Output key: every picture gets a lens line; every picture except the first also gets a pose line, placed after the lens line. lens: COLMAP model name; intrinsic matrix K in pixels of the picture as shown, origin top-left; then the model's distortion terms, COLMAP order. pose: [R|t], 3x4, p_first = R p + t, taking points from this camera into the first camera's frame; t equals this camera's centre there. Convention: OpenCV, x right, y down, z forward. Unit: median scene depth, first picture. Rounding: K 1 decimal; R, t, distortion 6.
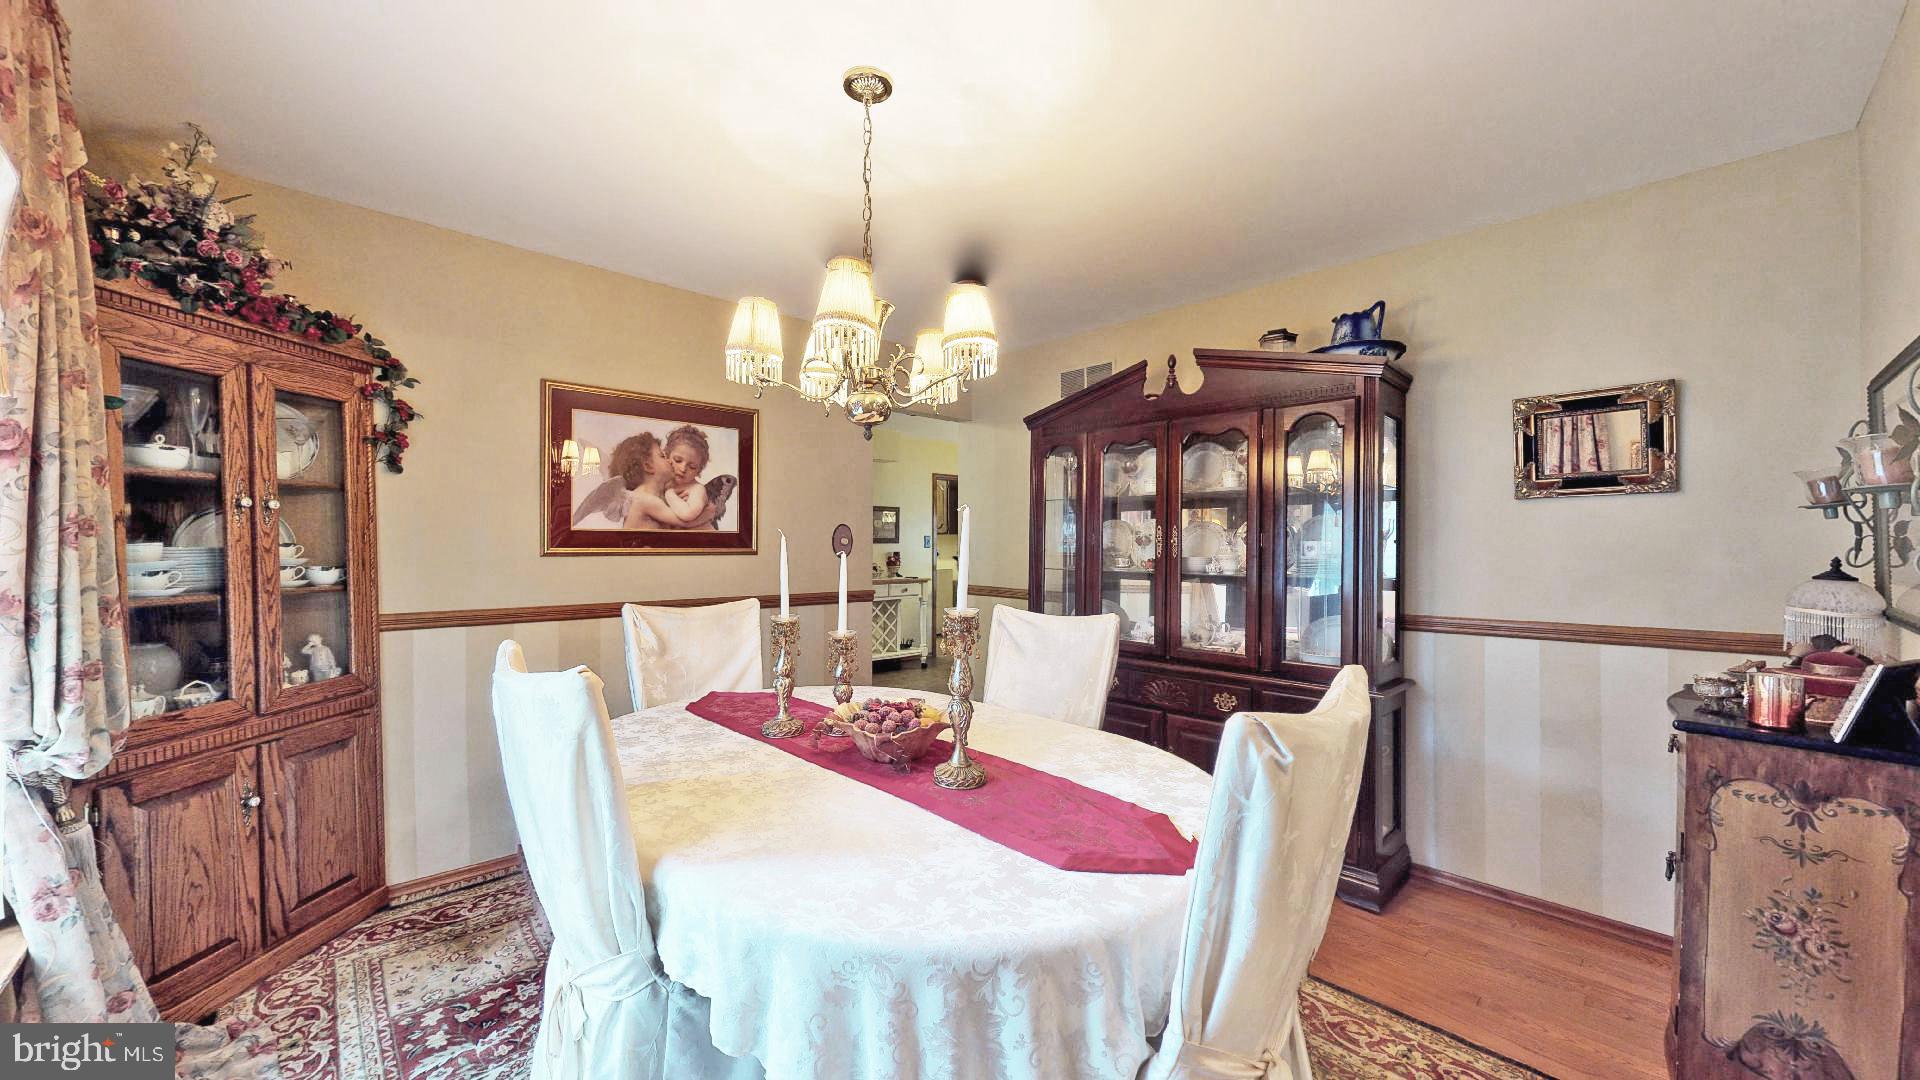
lens RADIAL K [[705.8, 0, 959.8], [0, 705.8, 548.0], [0, 0, 1]] dist [0.000269, 0.000134]
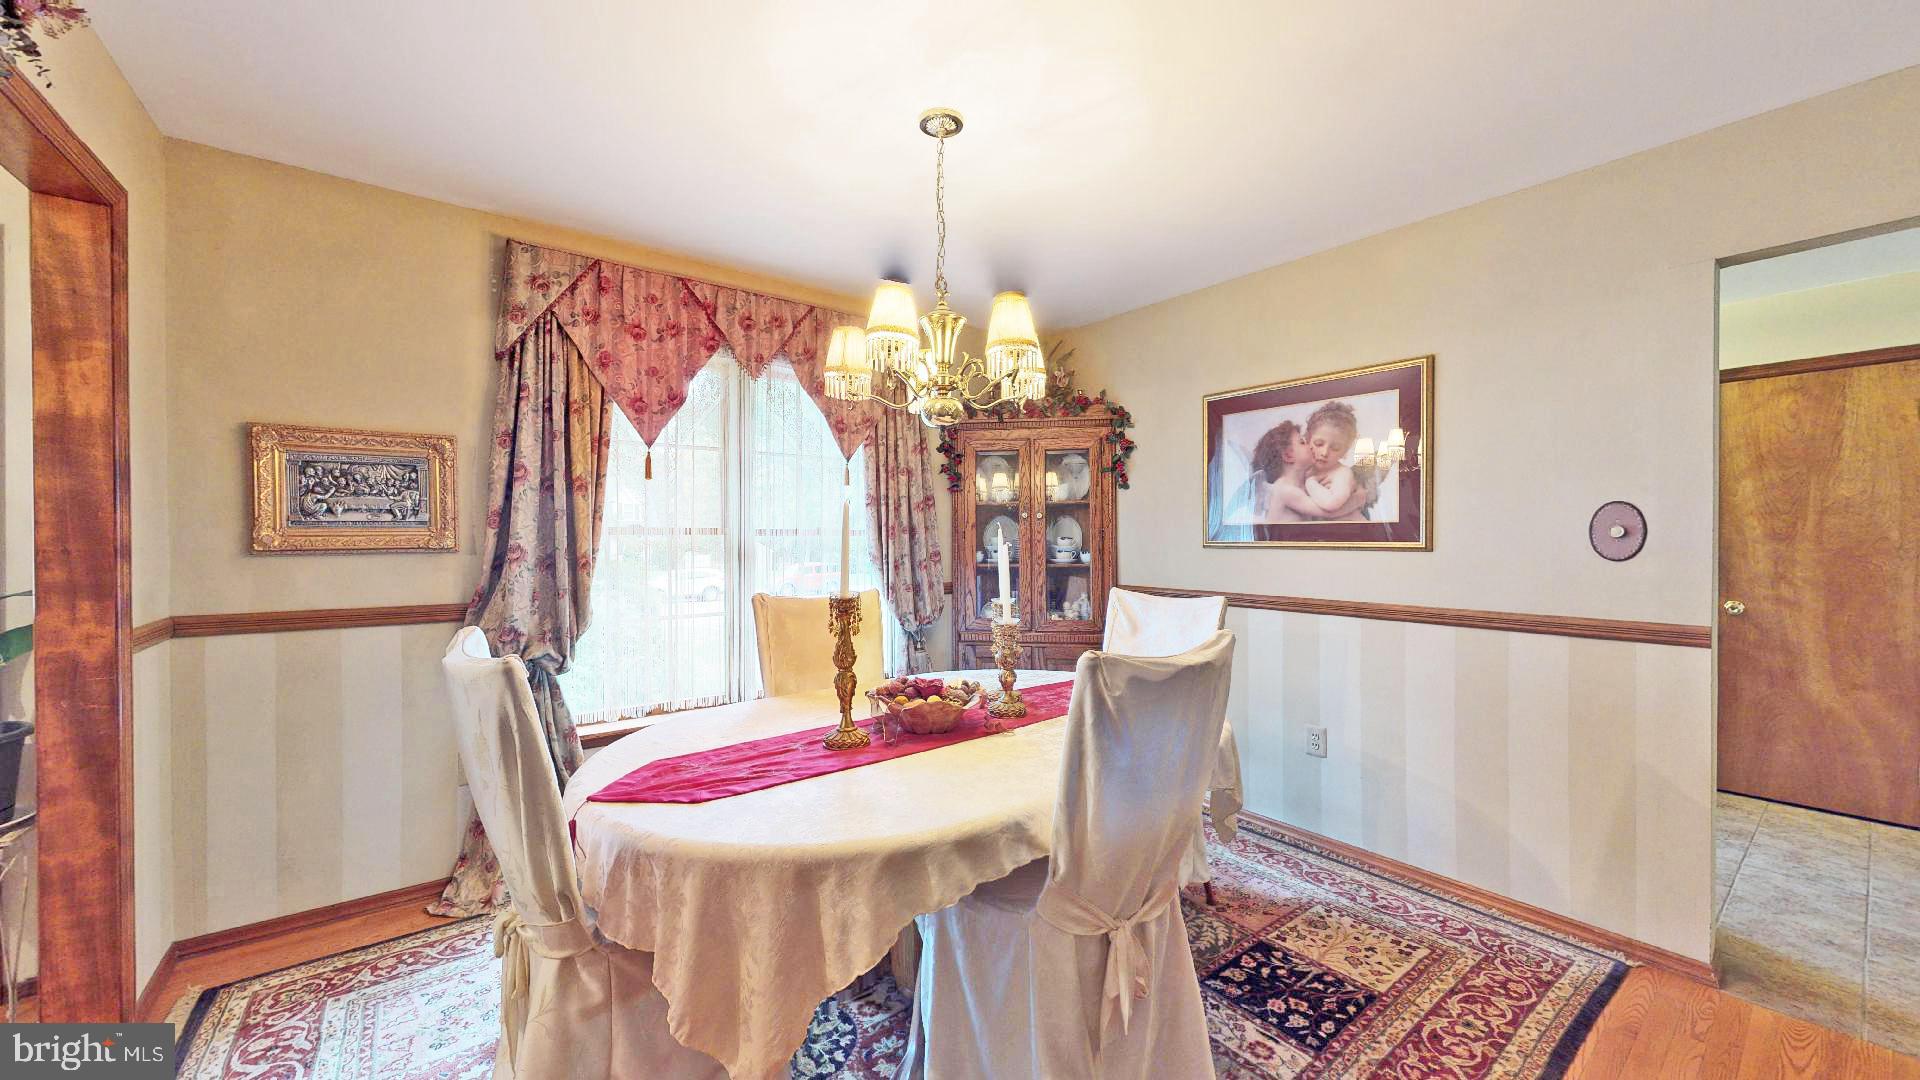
lens RADIAL K [[705.8, 0, 958.2], [0, 705.8, 537.3], [0, 0, 1]] dist [0.000269, 0.000134]
pose [[-0.104245, -0.004981, -0.994539, 0.553189], [-0.007765, 0.999961, -0.004194, 0.002103], [0.994521, 0.007285, -0.104279, 0.649456]]
